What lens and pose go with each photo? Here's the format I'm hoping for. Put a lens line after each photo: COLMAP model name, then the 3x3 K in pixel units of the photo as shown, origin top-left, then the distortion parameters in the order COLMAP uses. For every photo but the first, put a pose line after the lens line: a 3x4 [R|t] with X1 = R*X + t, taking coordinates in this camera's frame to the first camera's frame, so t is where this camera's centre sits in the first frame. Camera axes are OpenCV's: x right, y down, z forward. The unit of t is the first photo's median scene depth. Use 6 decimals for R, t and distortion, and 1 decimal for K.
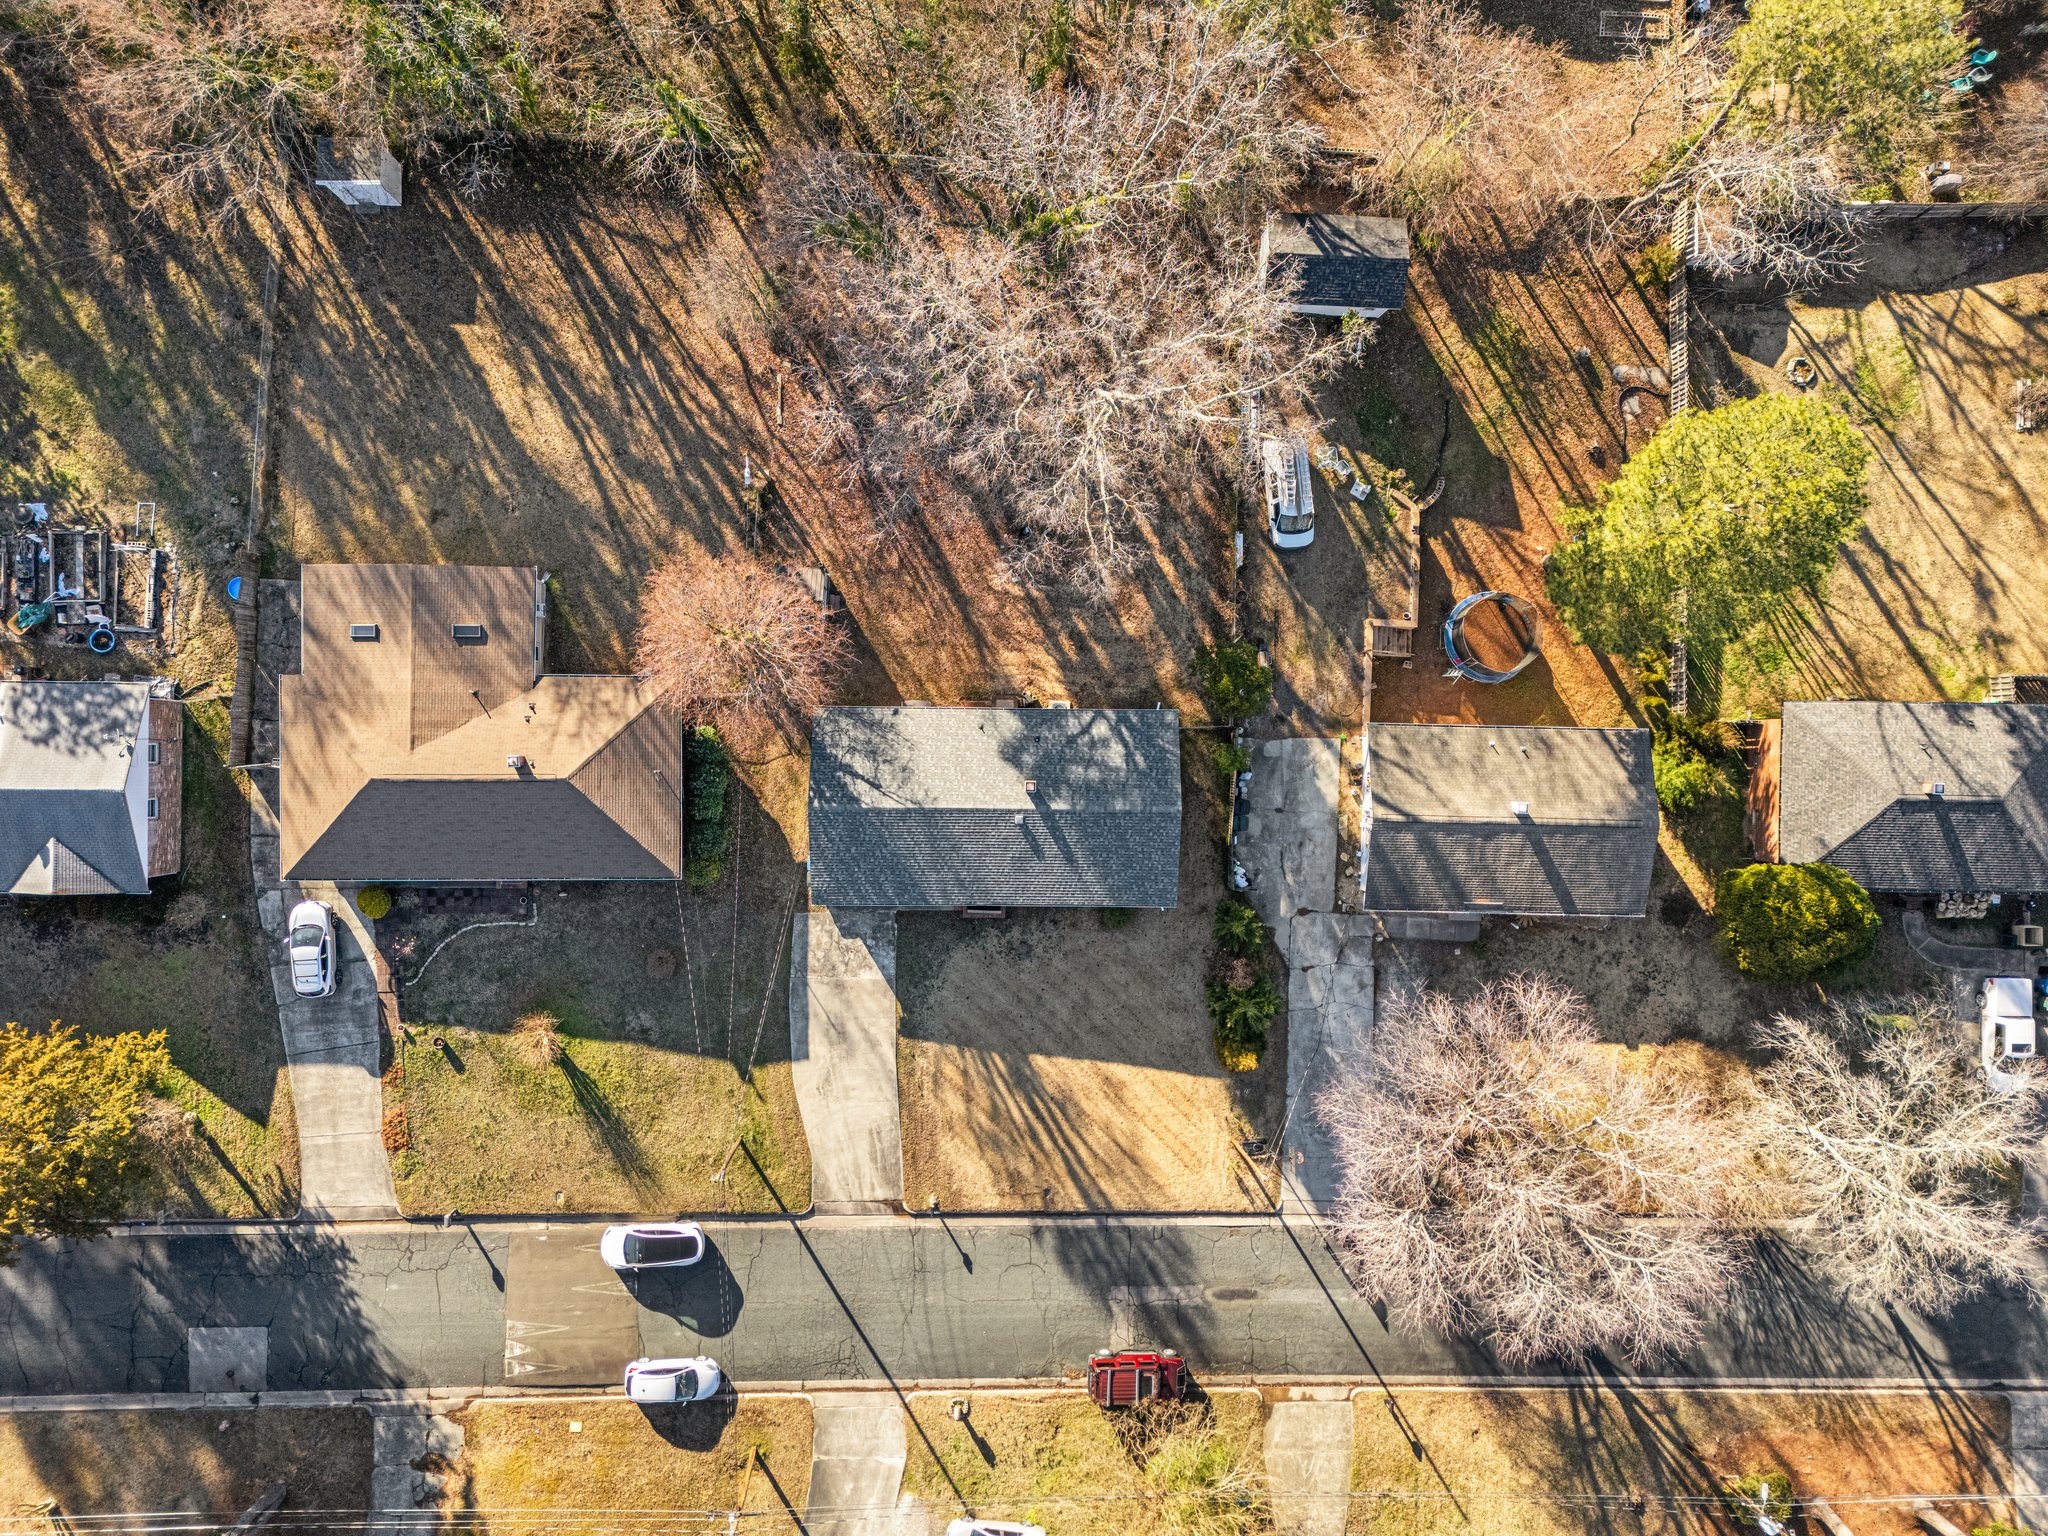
lens RADIAL K [[1493.1, 0, 1004.6], [0, 1493.1, 762.0], [0, 0, 1]] dist [0.089570, -0.088263]
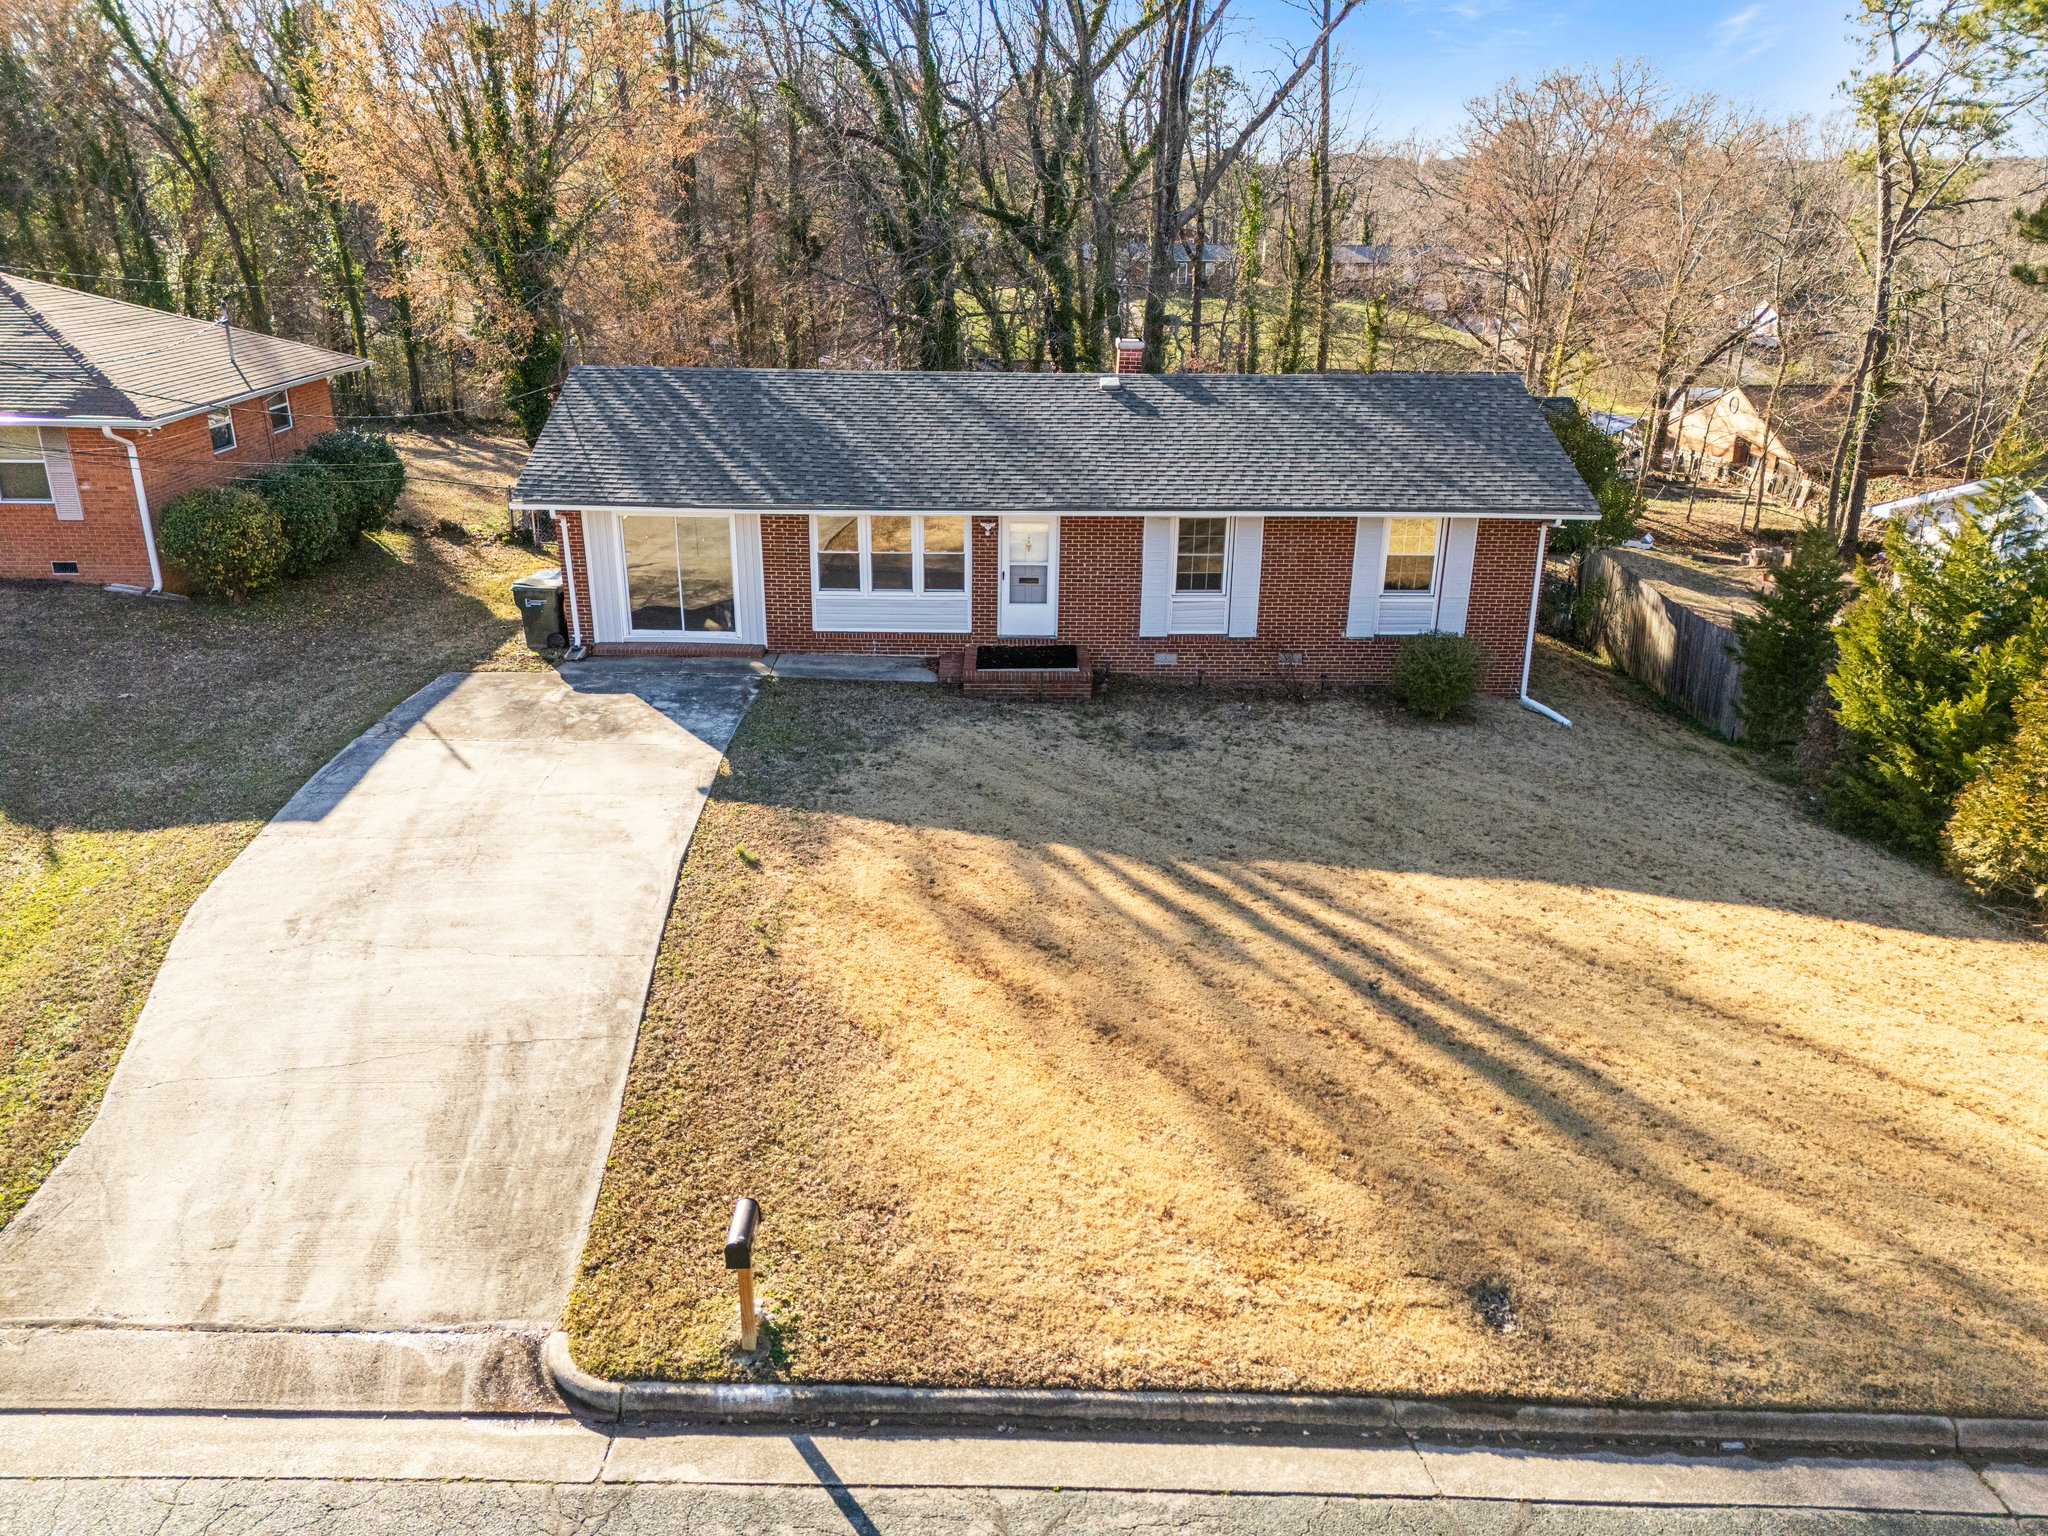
lens RADIAL K [[1507.9, 0, 1011.8], [0, 1507.9, 763.1], [0, 0, 1]] dist [0.090462, -0.090771]
pose [[0.999655, 0.001002, 0.026260, -0.025913], [0.024304, 0.344815, -0.938356, 0.417874], [-0.009995, 0.938670, 0.344672, 0.897753]]
